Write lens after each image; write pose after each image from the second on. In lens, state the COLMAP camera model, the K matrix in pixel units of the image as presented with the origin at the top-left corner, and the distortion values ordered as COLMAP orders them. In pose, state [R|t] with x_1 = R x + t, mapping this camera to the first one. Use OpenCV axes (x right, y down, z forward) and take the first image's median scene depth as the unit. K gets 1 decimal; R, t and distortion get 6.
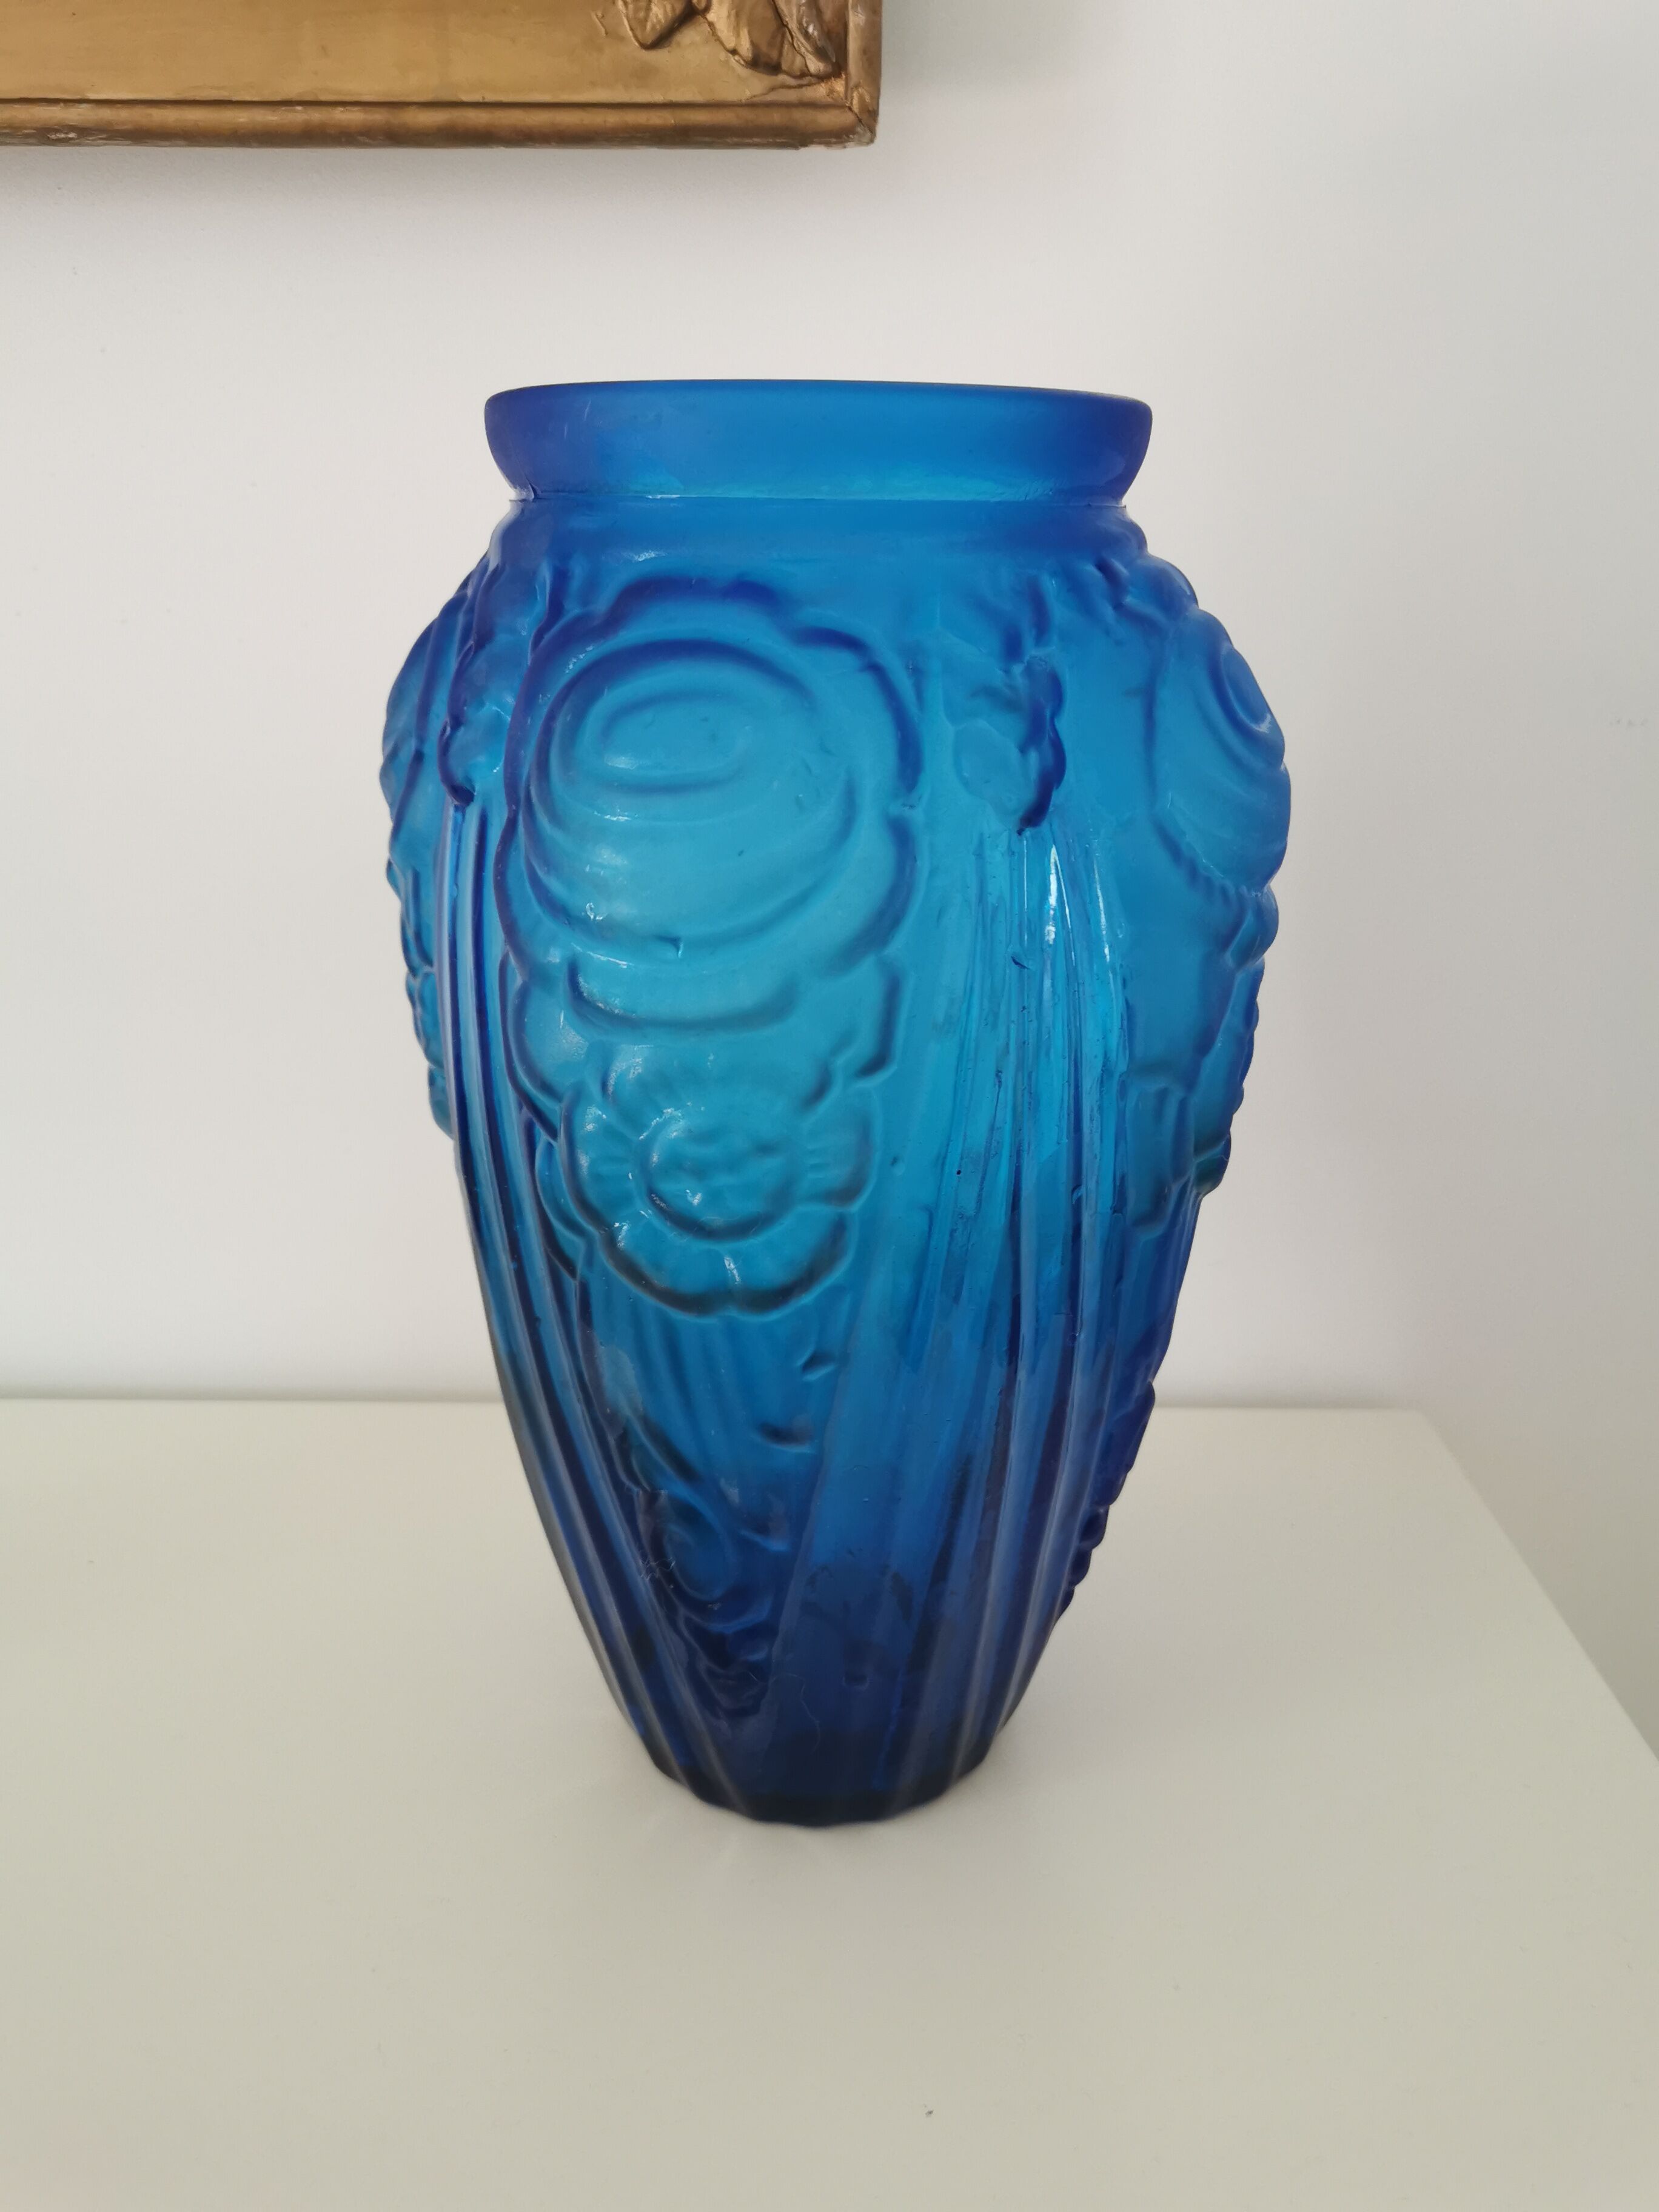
lens RADIAL K [[1771.1, 0, 819.1], [0, 1771.1, 1118.3], [0, 0, 1]] dist [-0.006875, -0.002888]
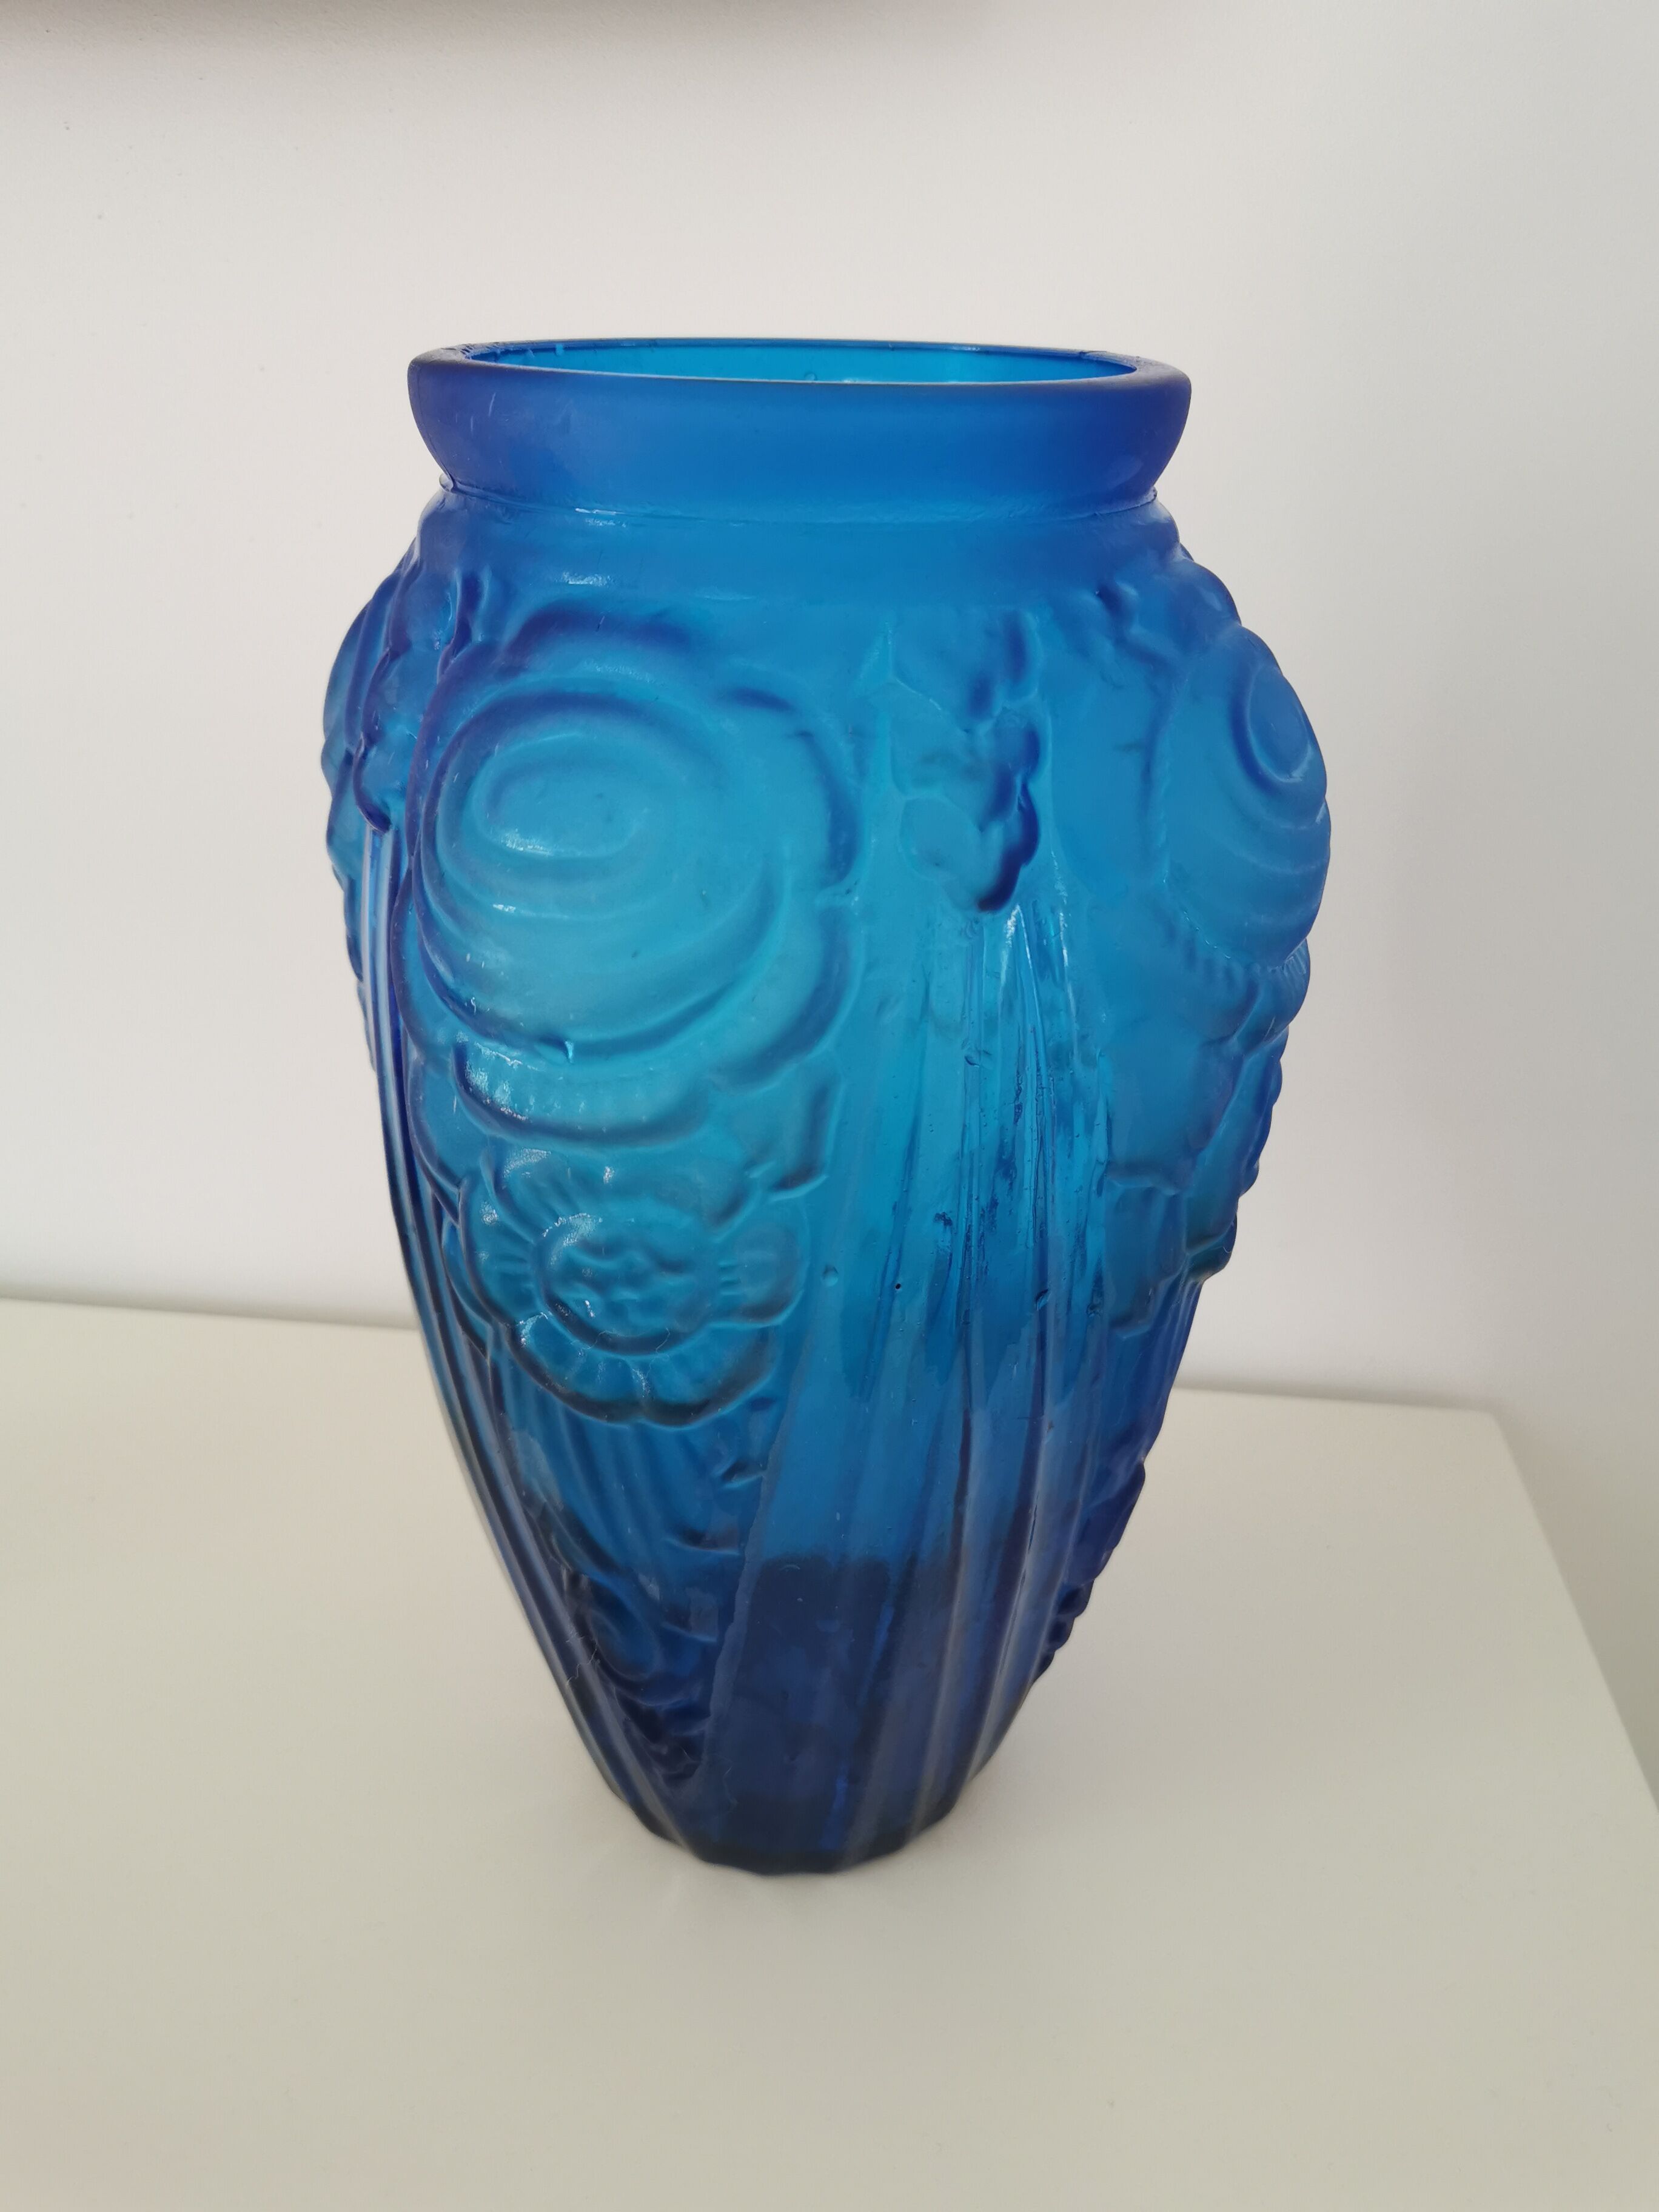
lens RADIAL K [[1771.1, 0, 819.1], [0, 1771.1, 1118.3], [0, 0, 1]] dist [-0.006875, -0.002888]
pose [[0.994805, 0.054576, -0.085938, 0.107259], [-0.043981, 0.991716, 0.120682, -0.153365], [0.091812, -0.116275, 0.988964, 0.118824]]
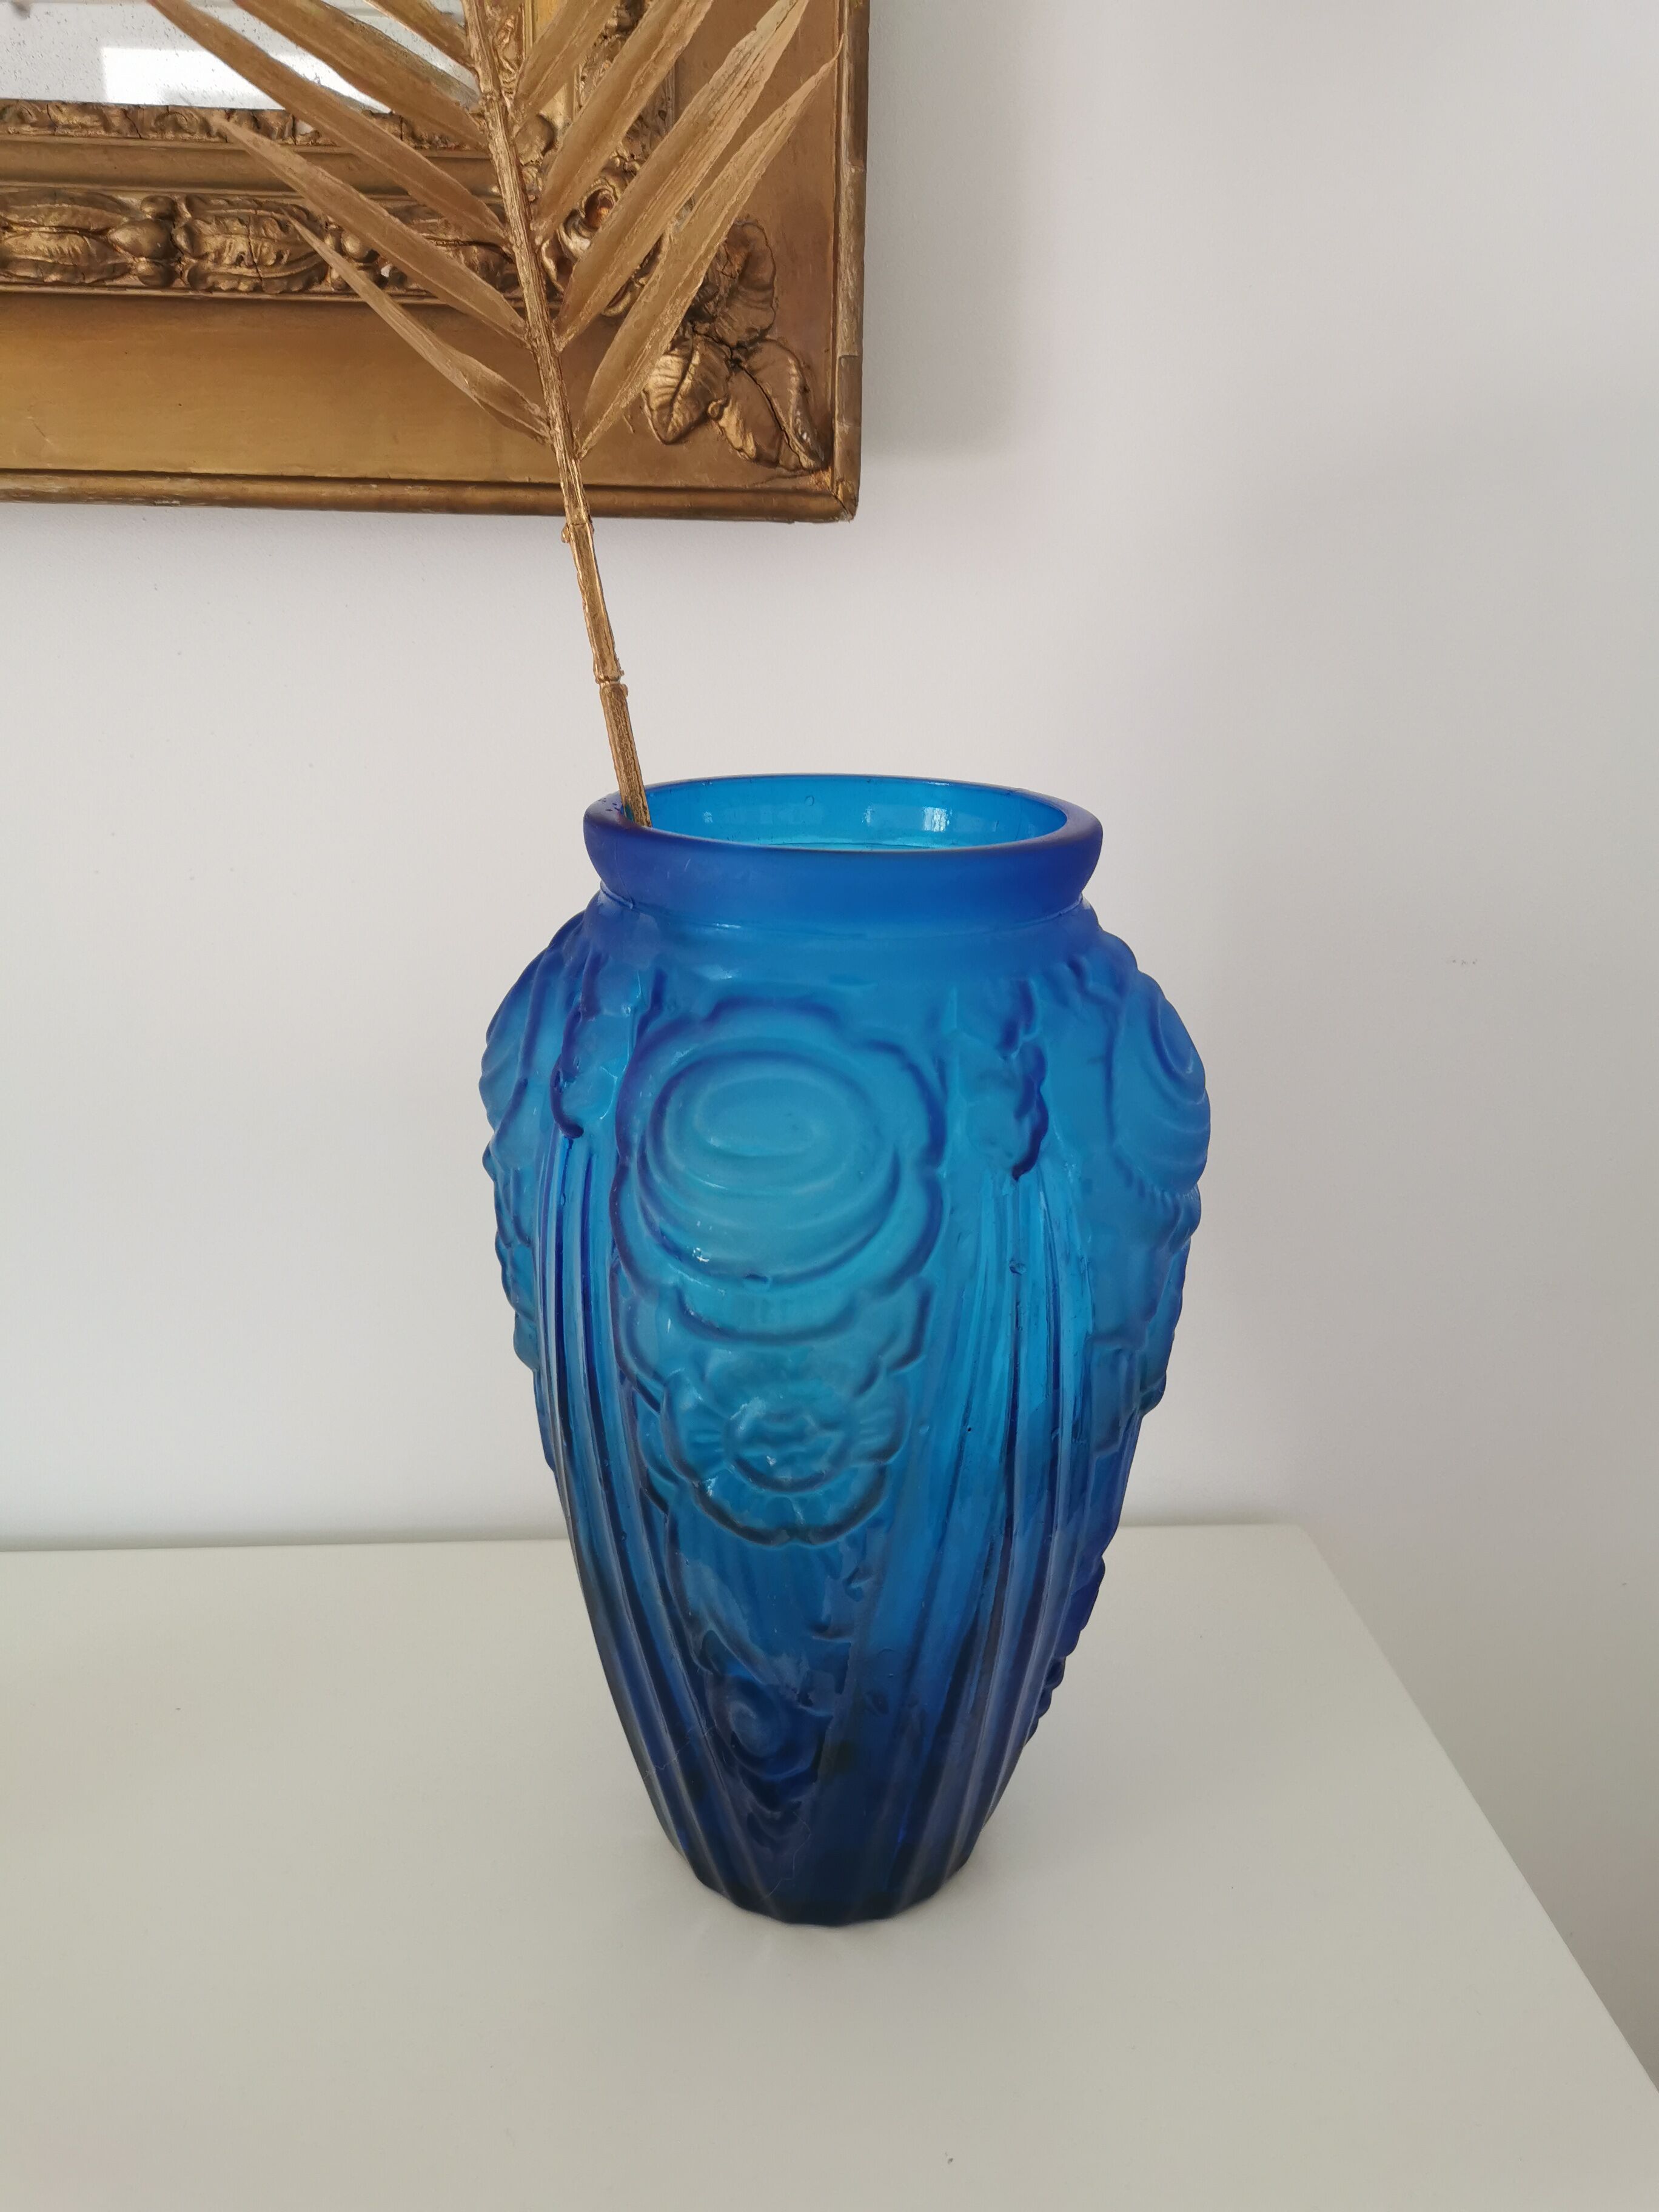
lens RADIAL K [[1753.3, 0, 829.5], [0, 1753.3, 1106.0], [0, 0, 1]] dist [-0.004006, -0.001403]
pose [[0.996750, -0.009480, 0.080004, -0.119289], [0.010869, 0.999797, -0.016938, -0.179277], [-0.079827, 0.017753, 0.996651, -0.268575]]
